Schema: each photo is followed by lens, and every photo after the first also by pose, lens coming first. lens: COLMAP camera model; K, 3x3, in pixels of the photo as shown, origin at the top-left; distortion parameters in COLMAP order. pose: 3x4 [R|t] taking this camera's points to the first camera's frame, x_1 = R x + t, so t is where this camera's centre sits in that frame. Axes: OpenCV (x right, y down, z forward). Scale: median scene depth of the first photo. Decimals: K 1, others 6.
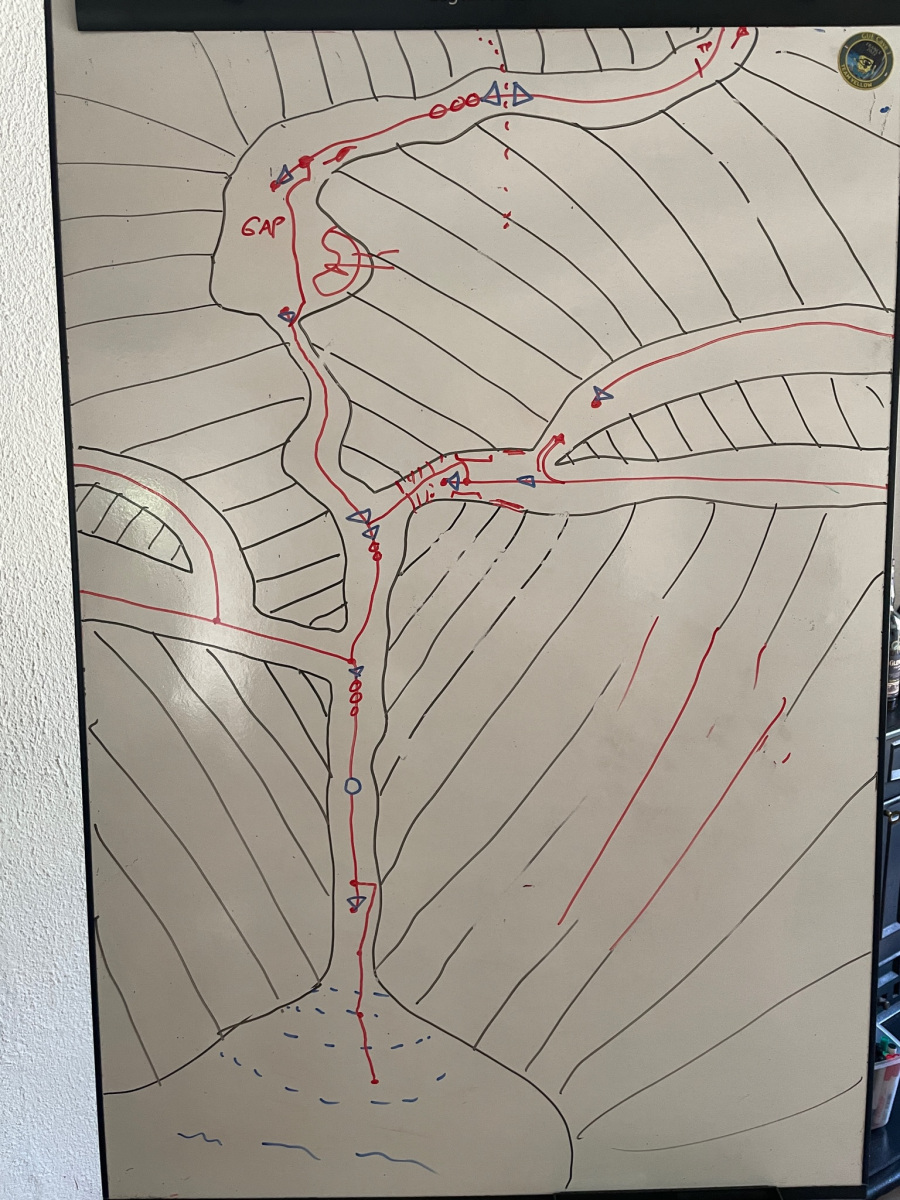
lens RADIAL K [[913.8, 0, 449.3], [0, 913.8, 599.2], [0, 0, 1]] dist [0.059350, -0.057209]
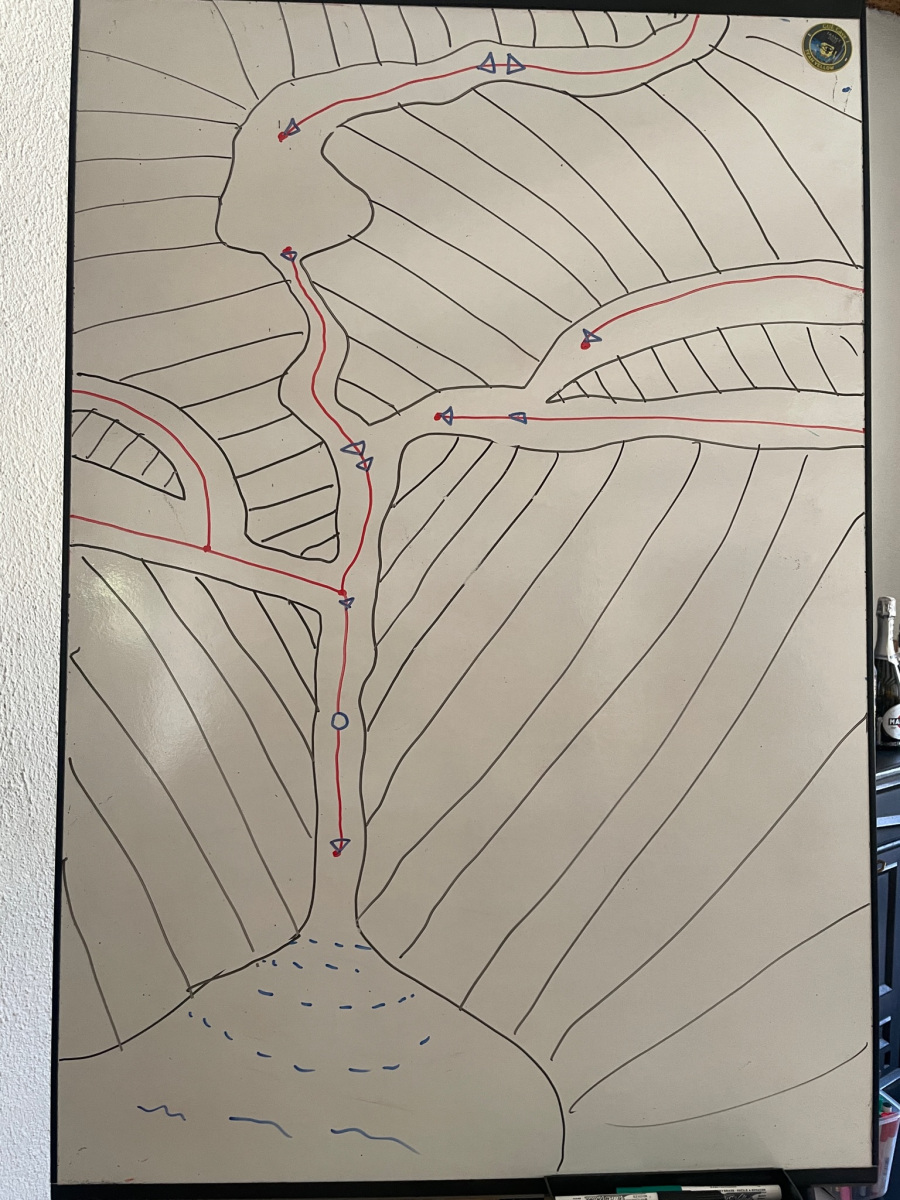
lens RADIAL K [[913.8, 0, 450.7], [0, 913.8, 608.1], [0, 0, 1]] dist [0.059350, -0.057209]
pose [[0.999378, 0.015606, 0.031640, -0.020196], [-0.011267, 0.991058, -0.132954, 0.217793], [-0.033431, 0.132515, 0.990617, 0.013314]]
